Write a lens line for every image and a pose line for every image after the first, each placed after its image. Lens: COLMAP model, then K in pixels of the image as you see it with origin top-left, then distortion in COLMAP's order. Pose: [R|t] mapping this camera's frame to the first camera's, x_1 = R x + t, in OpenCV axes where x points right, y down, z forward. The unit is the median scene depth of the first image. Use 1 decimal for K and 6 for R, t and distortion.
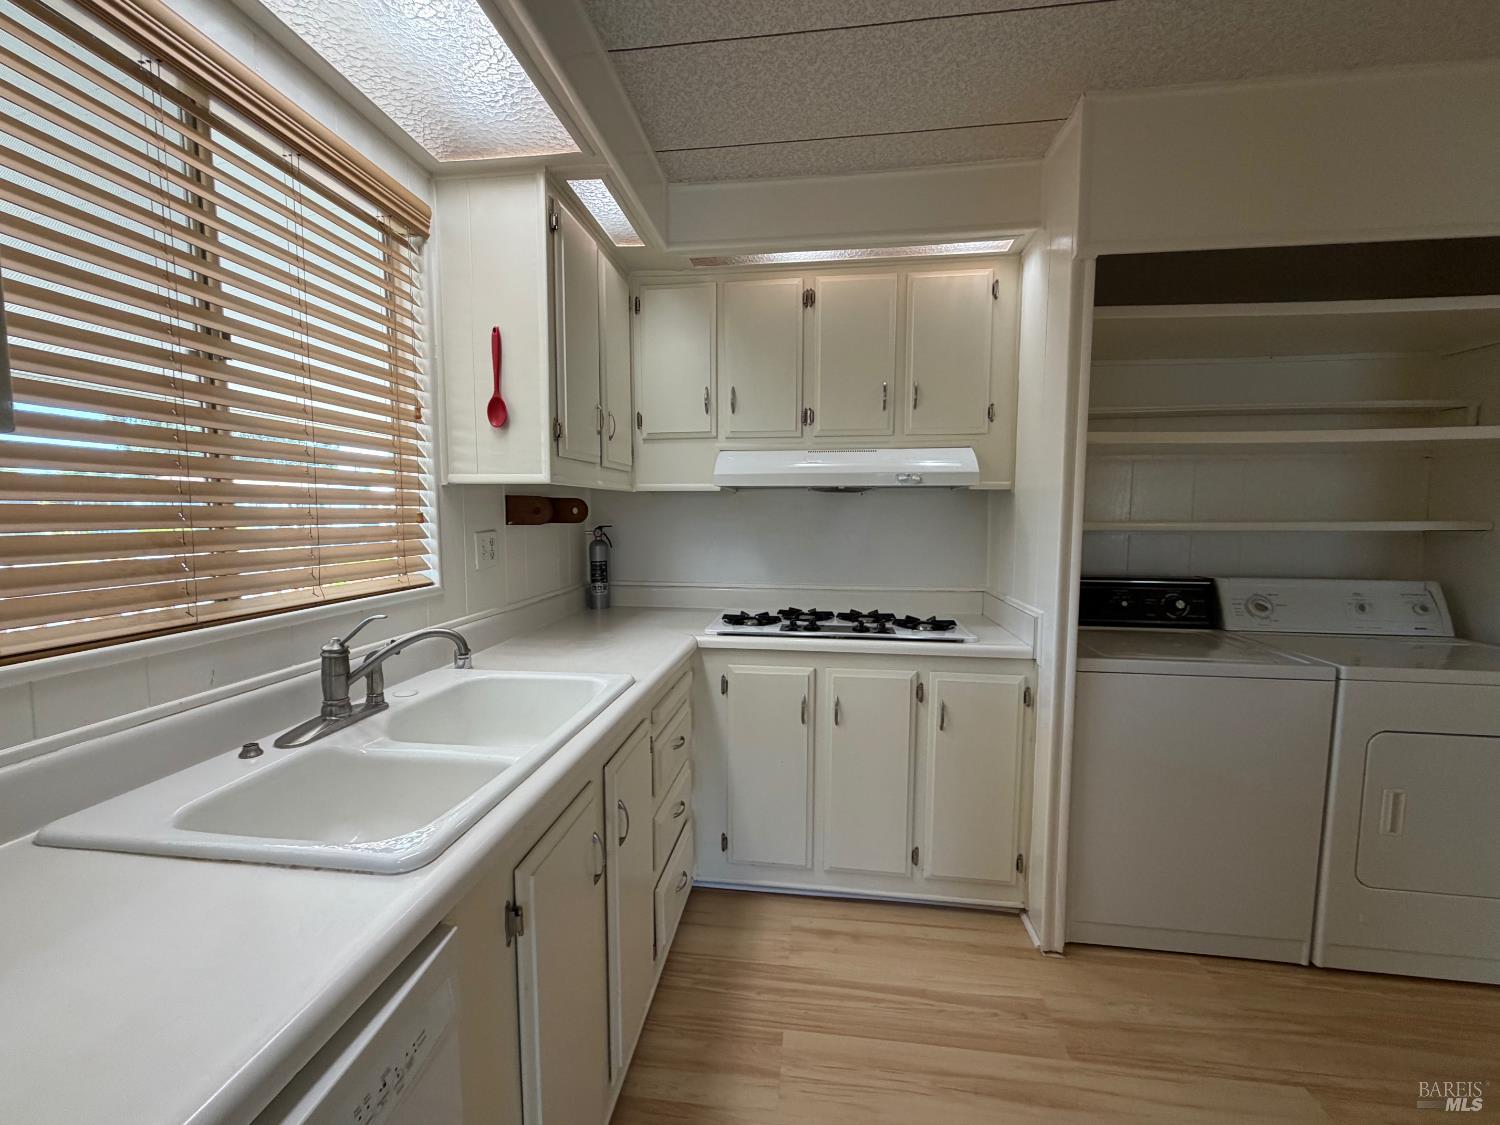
lens RADIAL K [[599.1, 0, 745.2], [0, 599.1, 559.1], [0, 0, 1]] dist [-0.000214, 0.000034]
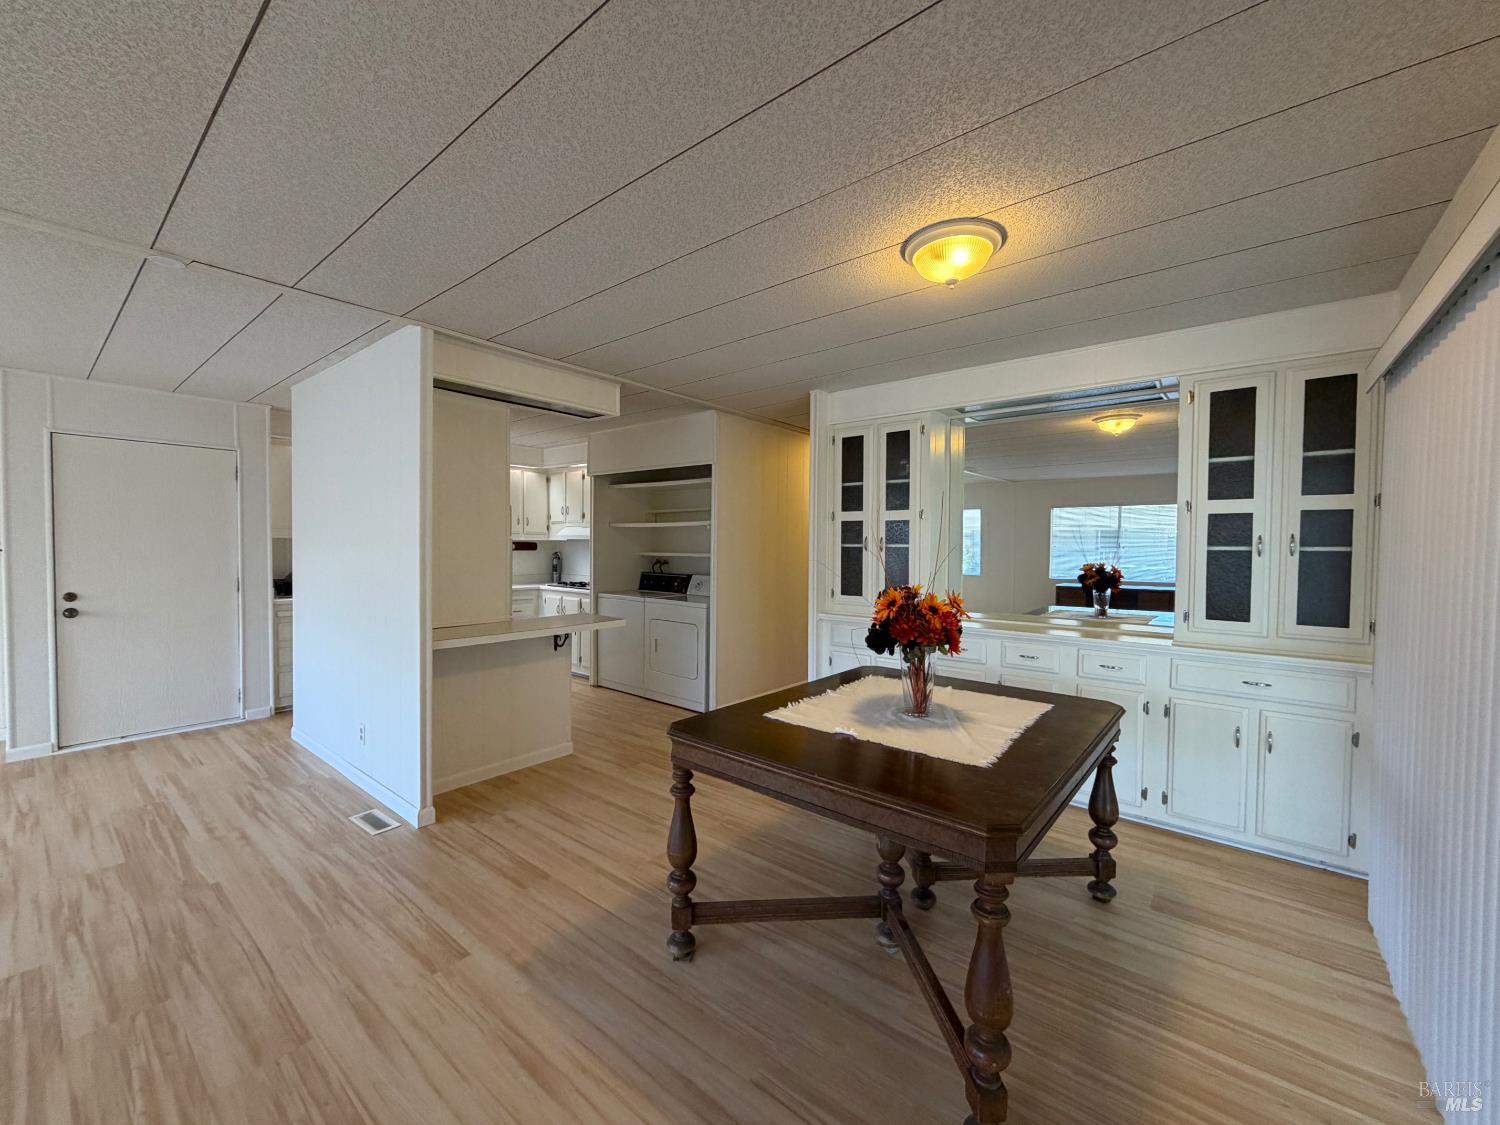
lens RADIAL K [[599.1, 0, 745.2], [0, 599.1, 559.1], [0, 0, 1]] dist [-0.000214, 0.000034]
pose [[0.849496, 0.018926, -0.527255, 3.161967], [-0.048864, 0.997883, -0.042908, 0.087262], [0.525327, 0.062214, 0.848623, -1.453851]]
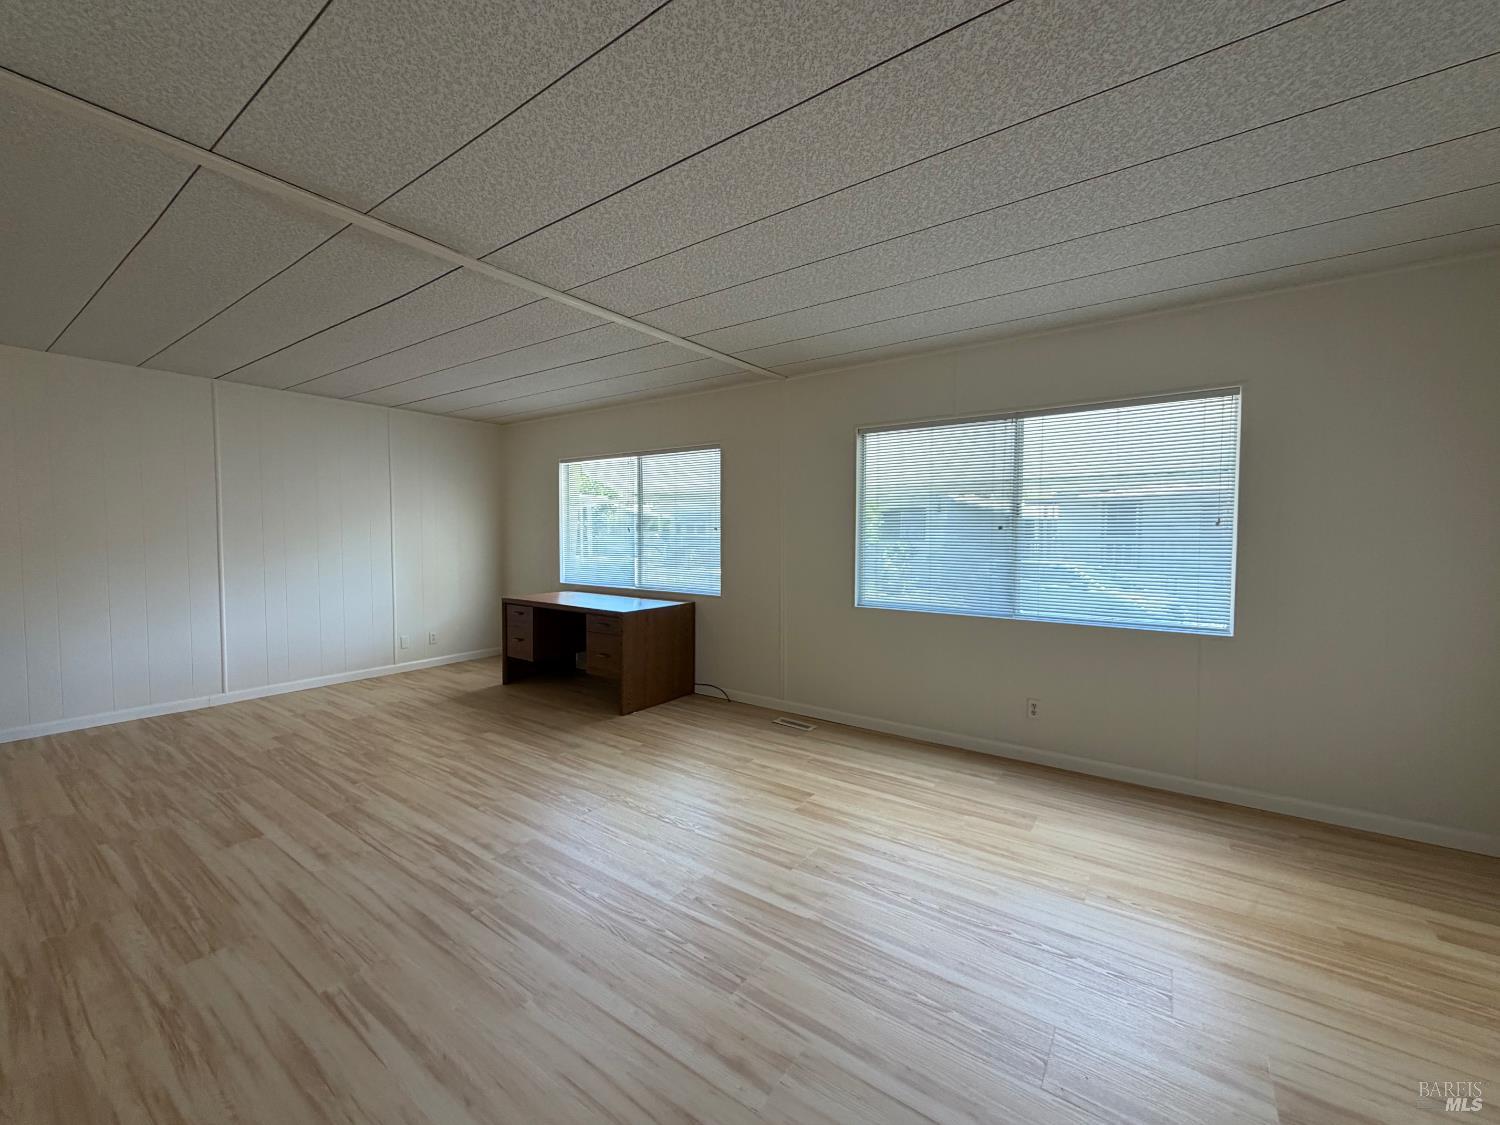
lens RADIAL K [[599.1, 0, 745.2], [0, 599.1, 559.1], [0, 0, 1]] dist [-0.000214, 0.000034]
pose [[-0.881953, -0.023113, 0.470771, -0.013860], [0.036317, 0.992495, 0.116764, 0.070002], [-0.469937, 0.120077, -0.874495, -0.744416]]
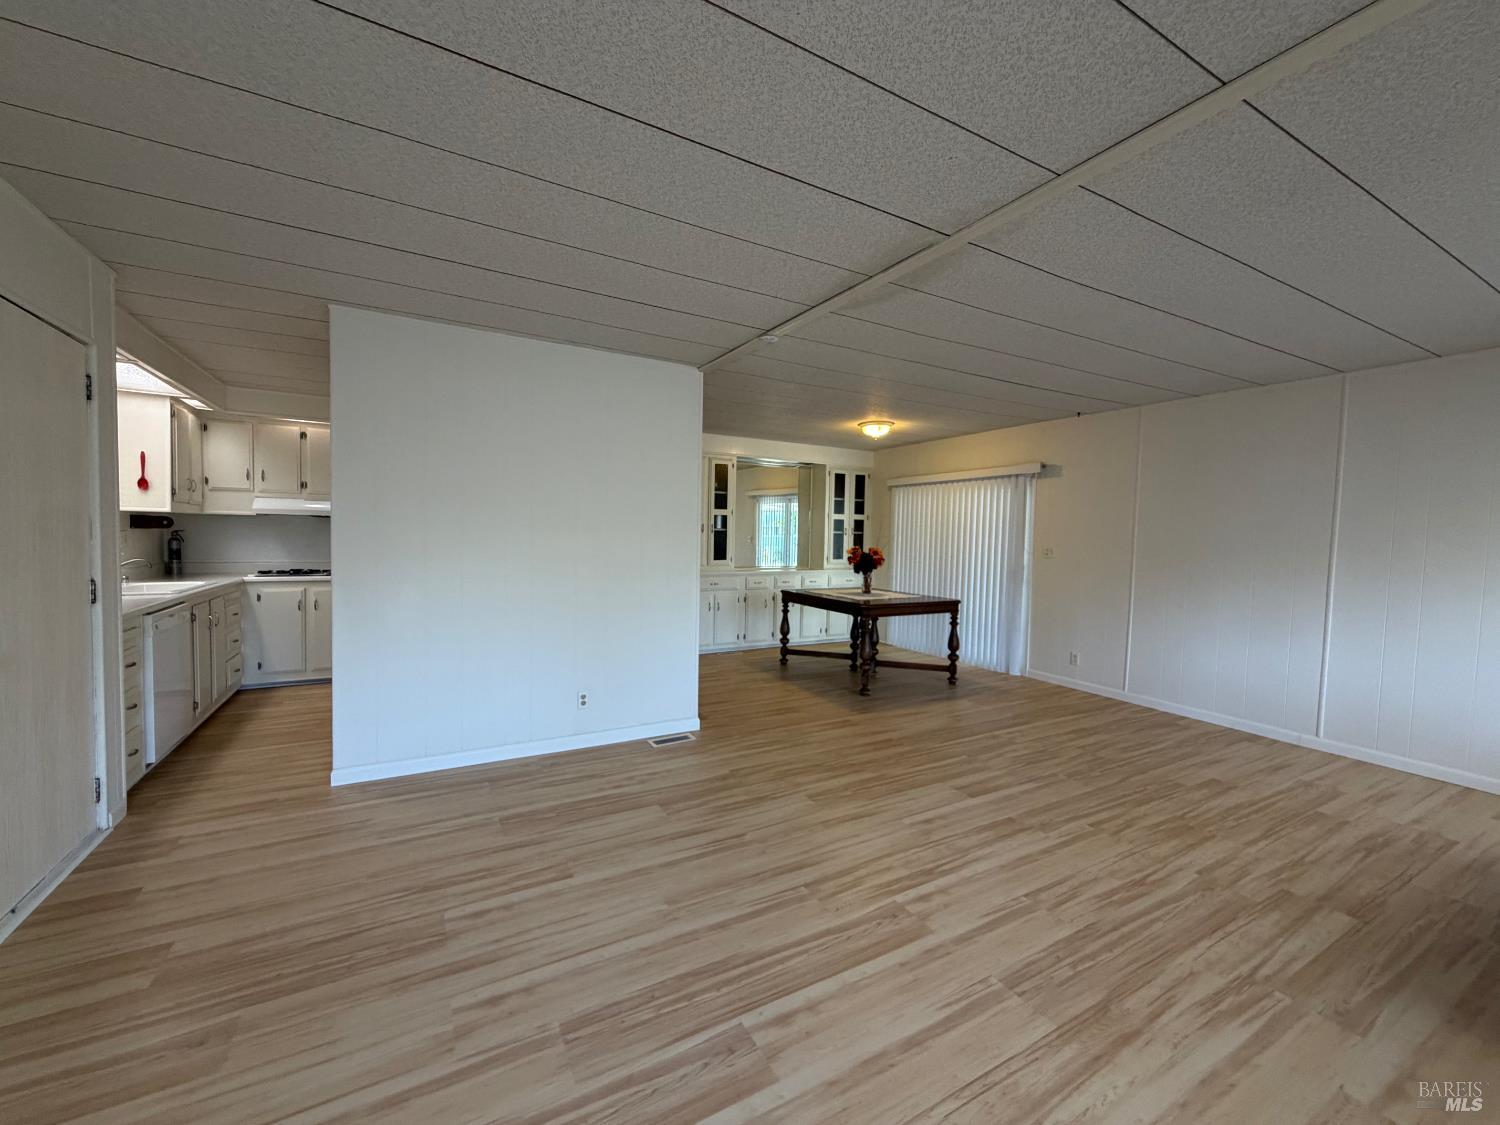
lens RADIAL K [[599.1, 0, 745.2], [0, 599.1, 559.1], [0, 0, 1]] dist [-0.000214, 0.000034]
pose [[0.806144, -0.009397, 0.591644, 0.144524], [0.027124, 0.999410, -0.021085, 0.197886], [-0.591097, 0.033046, 0.805923, -2.547634]]
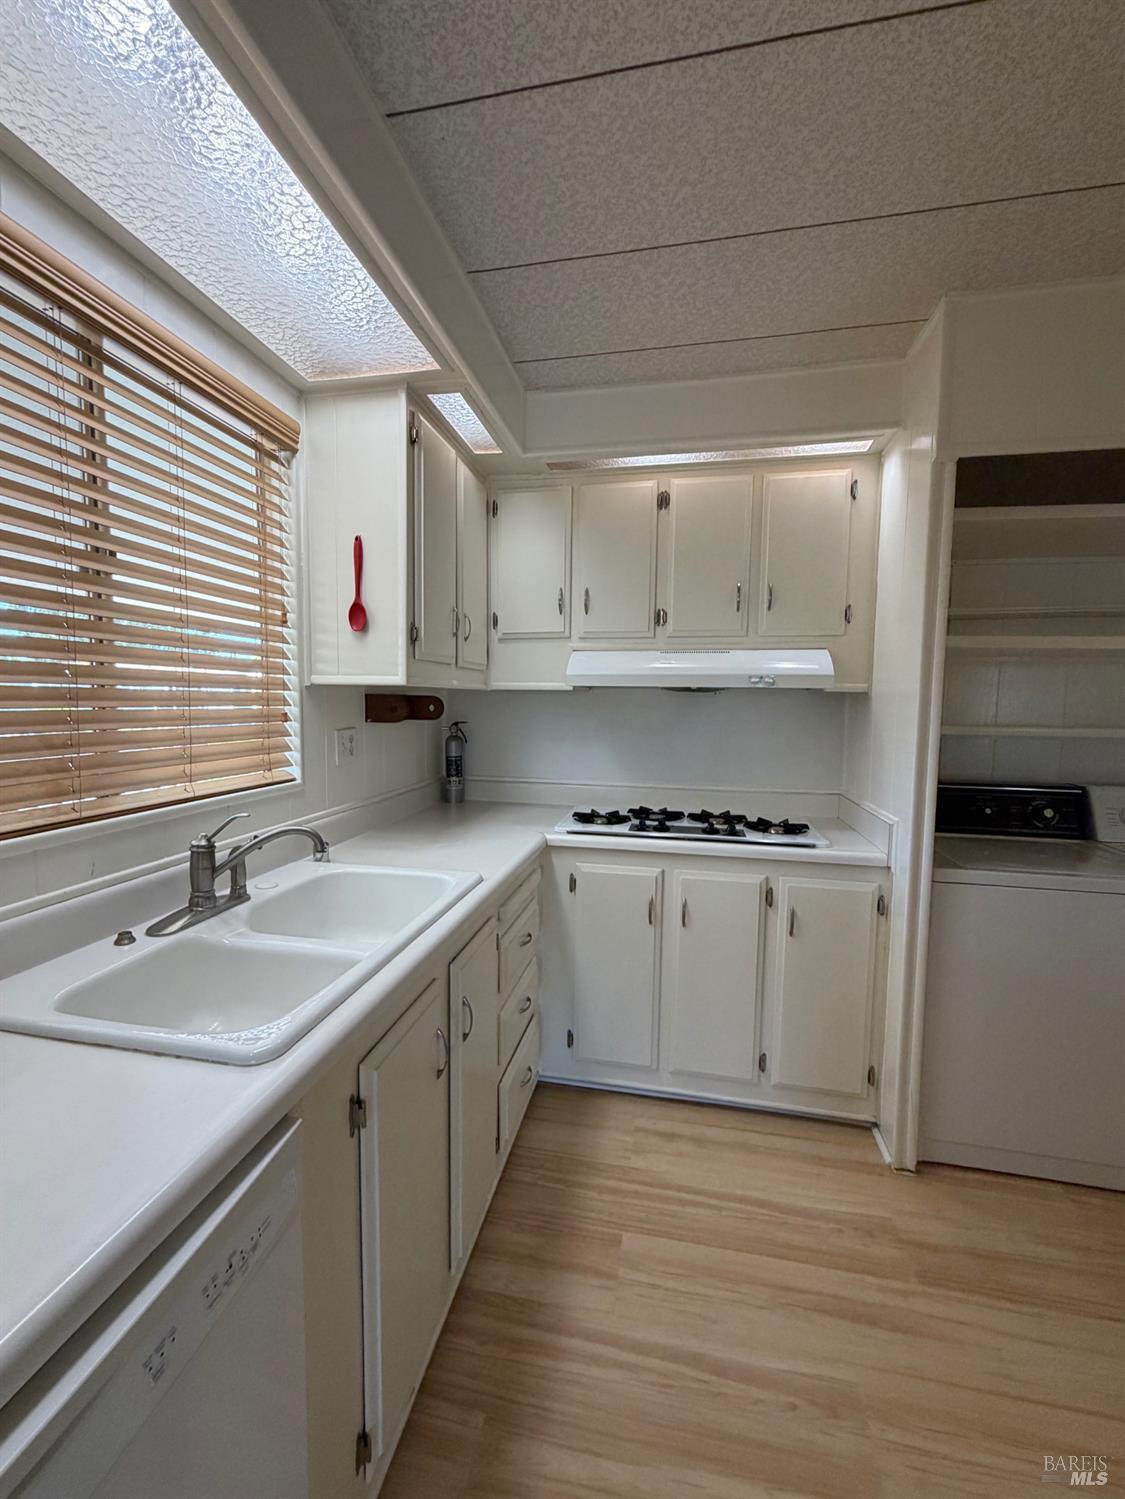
lens RADIAL K [[598.7, 0, 563.9], [0, 598.7, 742.0], [0, 0, 1]] dist [-0.000214, 0.000034]
pose [[0.997588, 0.016072, -0.067534, 0.019003], [-0.016714, 0.999820, -0.008946, -0.023275], [0.067378, 0.010053, 0.997677, -0.015966]]
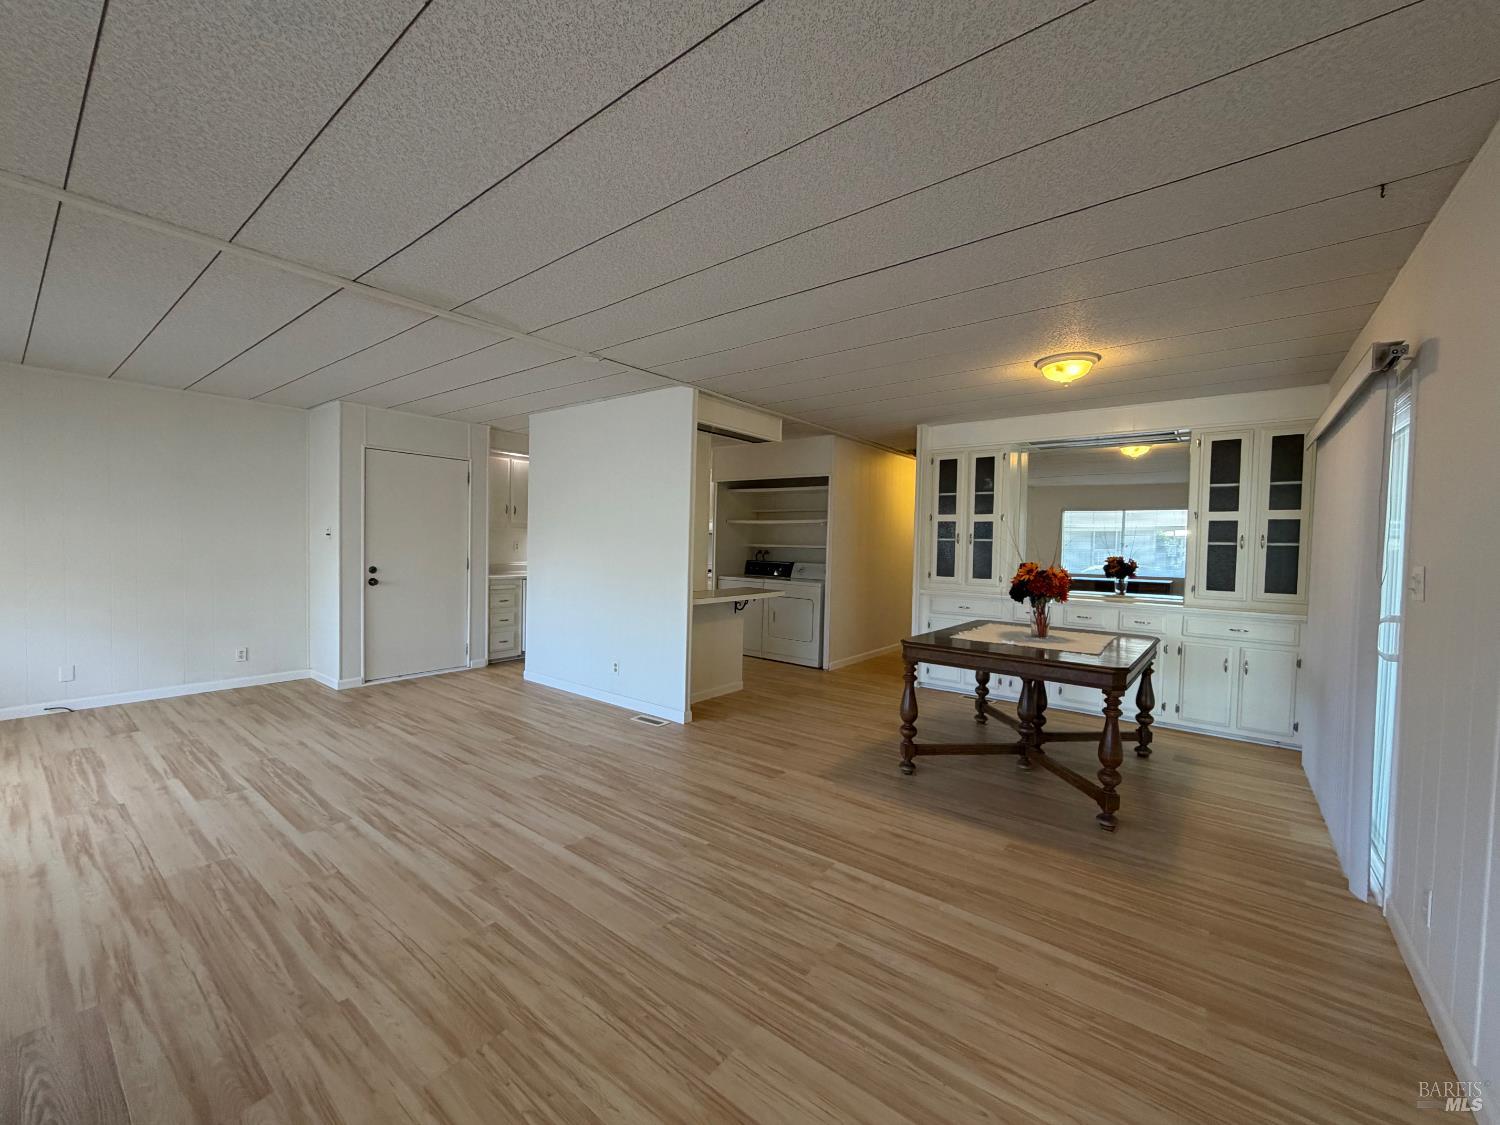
lens RADIAL K [[599.1, 0, 745.2], [0, 599.1, 559.1], [0, 0, 1]] dist [-0.000214, 0.000034]
pose [[0.858632, 0.032503, -0.511561, 2.986169], [-0.060900, 0.997388, -0.038846, 0.211307], [0.508962, 0.064508, 0.858369, -2.573445]]
